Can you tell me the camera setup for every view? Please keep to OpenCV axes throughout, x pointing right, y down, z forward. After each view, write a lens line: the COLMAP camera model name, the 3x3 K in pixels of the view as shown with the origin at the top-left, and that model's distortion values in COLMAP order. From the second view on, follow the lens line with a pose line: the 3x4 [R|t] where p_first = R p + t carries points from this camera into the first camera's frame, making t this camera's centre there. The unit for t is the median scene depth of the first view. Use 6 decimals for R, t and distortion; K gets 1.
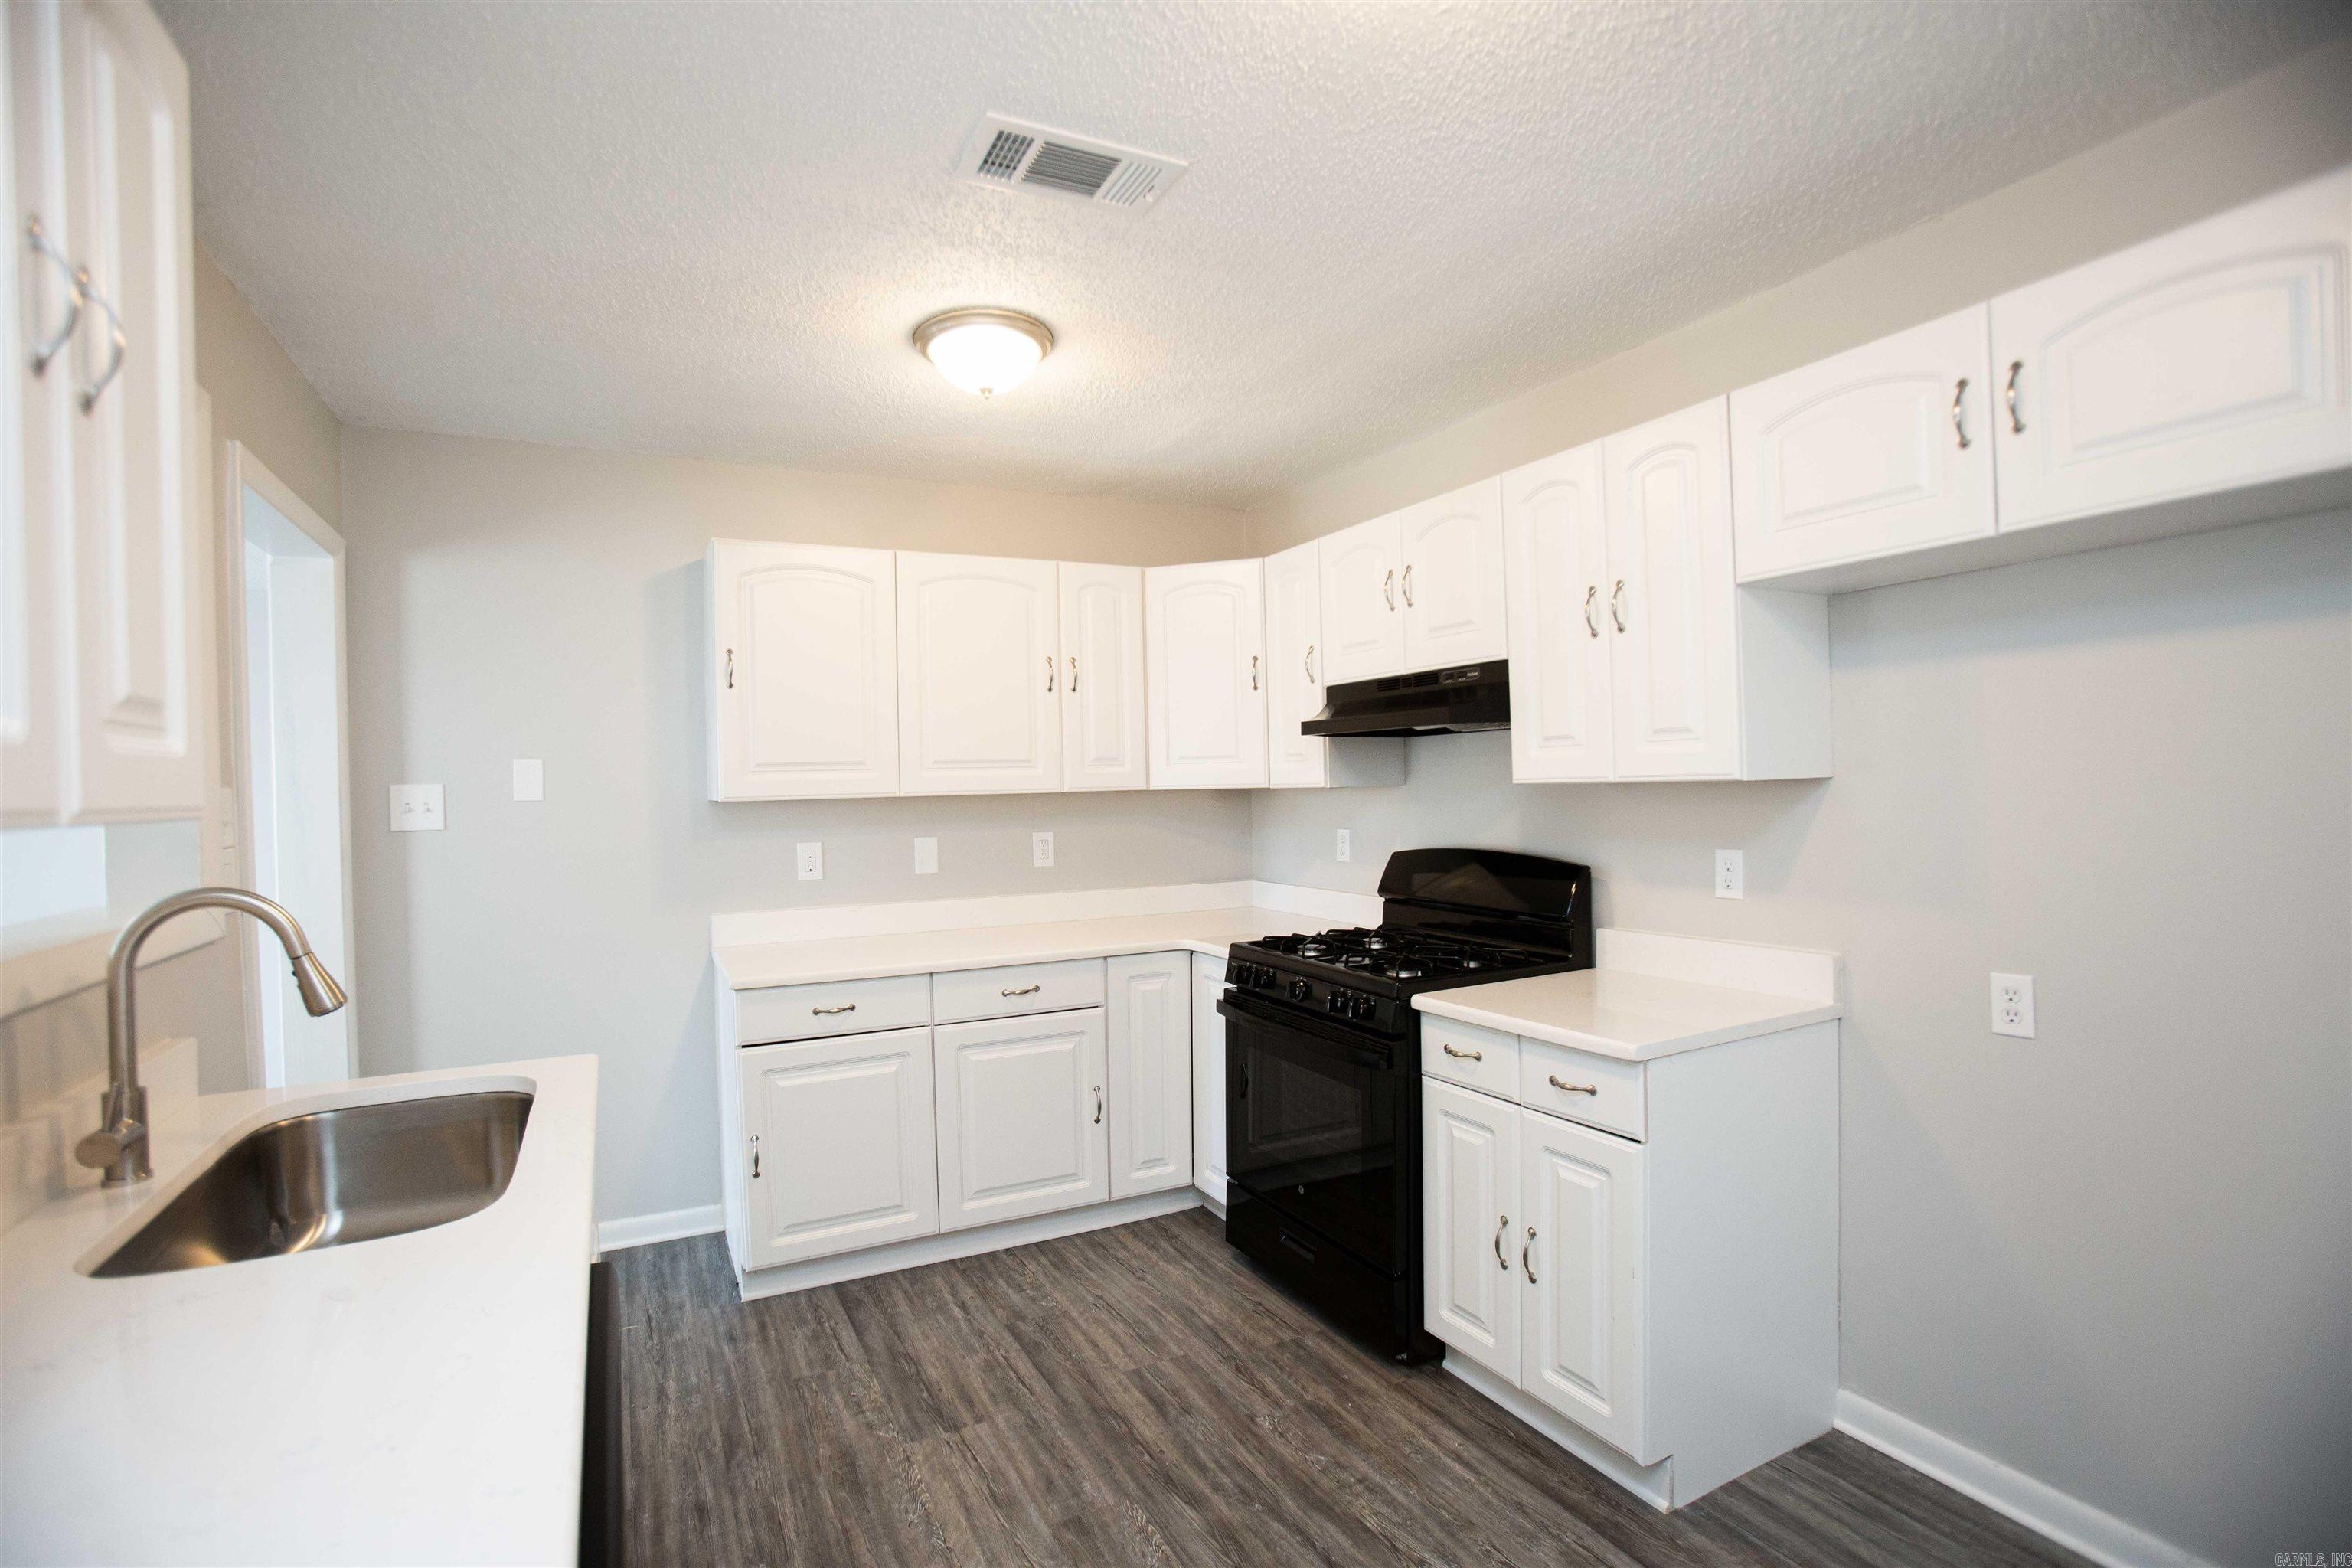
lens RADIAL K [[1080.2, 0, 1156.9], [0, 1080.2, 777.5], [0, 0, 1]] dist [-0.045860, 0.009539]
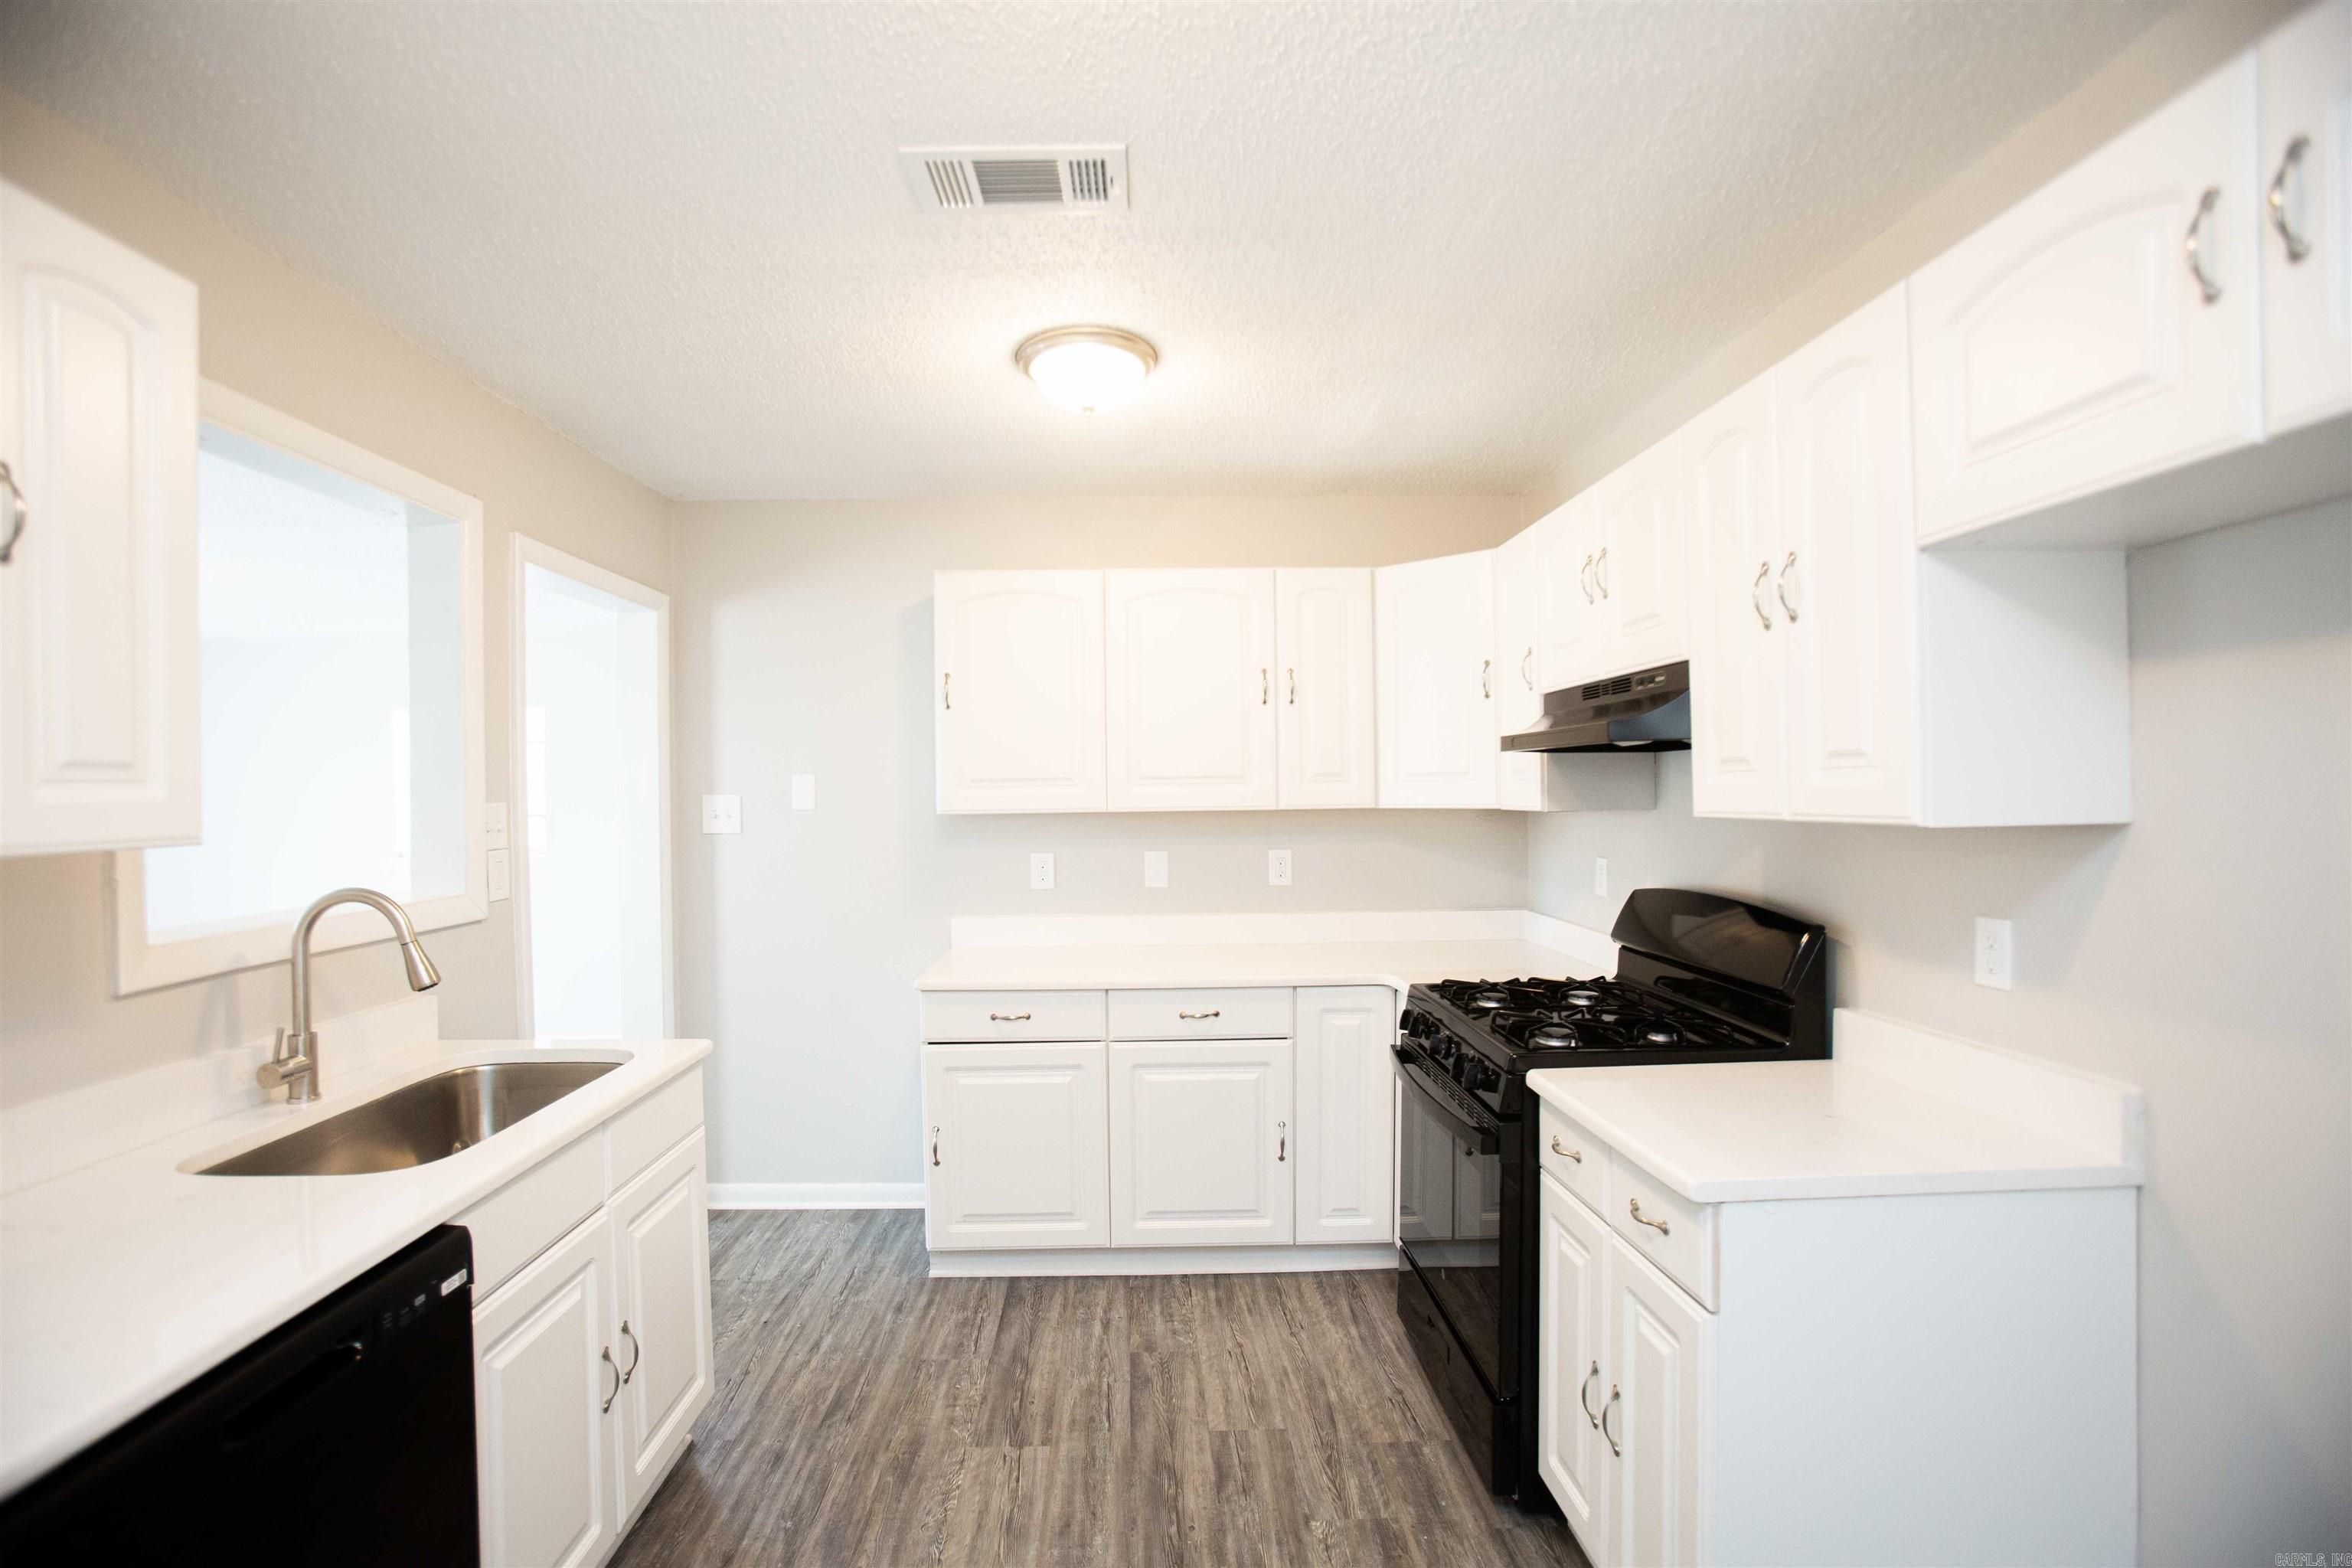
lens RADIAL K [[1080.2, 0, 1148.8], [0, 1080.2, 782.6], [0, 0, 1]] dist [-0.045860, 0.009539]
pose [[0.904319, 0.007938, -0.426784, 0.322937], [-0.005787, 0.999963, 0.006338, -0.023468], [0.426818, -0.003262, 0.904332, 0.128528]]
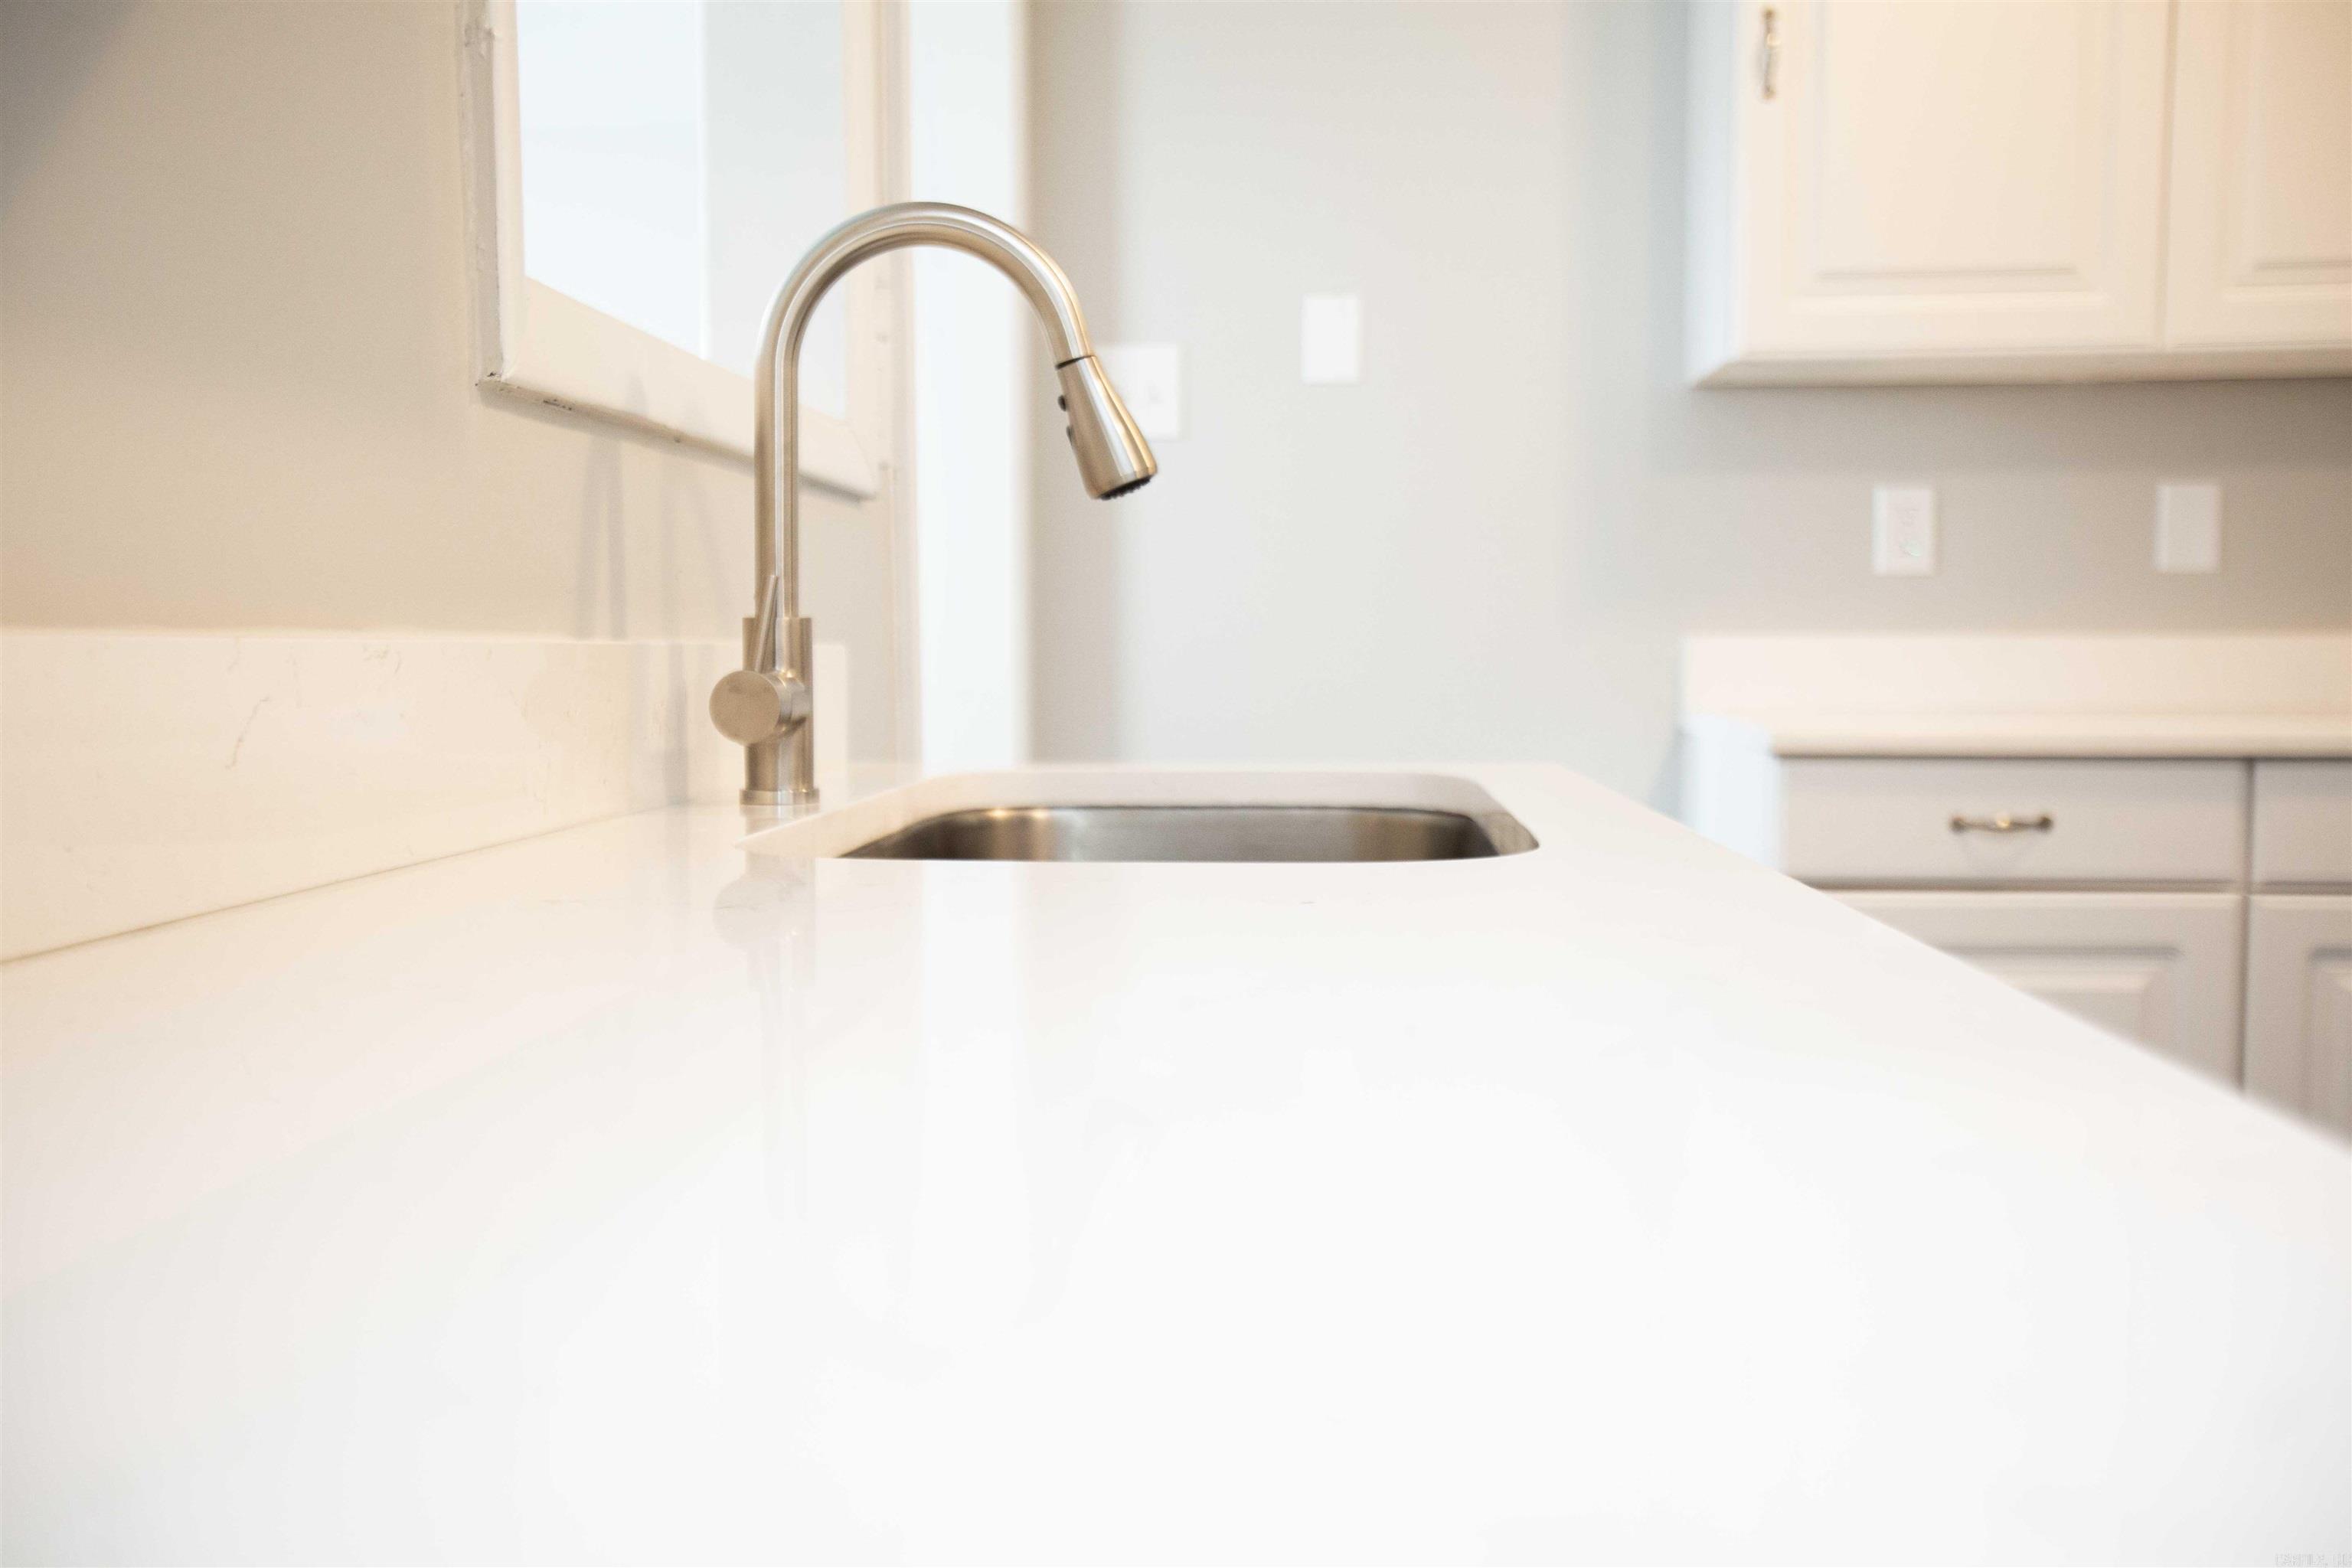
lens RADIAL K [[2189.8, 0, 1167.9], [0, 2189.8, 773.5], [0, 0, 1]] dist [0.001773, 0.000000]
pose [[0.851677, 0.054090, -0.521269, -0.157642], [-0.014279, 0.996685, 0.080092, 0.159460], [0.523873, -0.060769, 0.849626, 0.112014]]
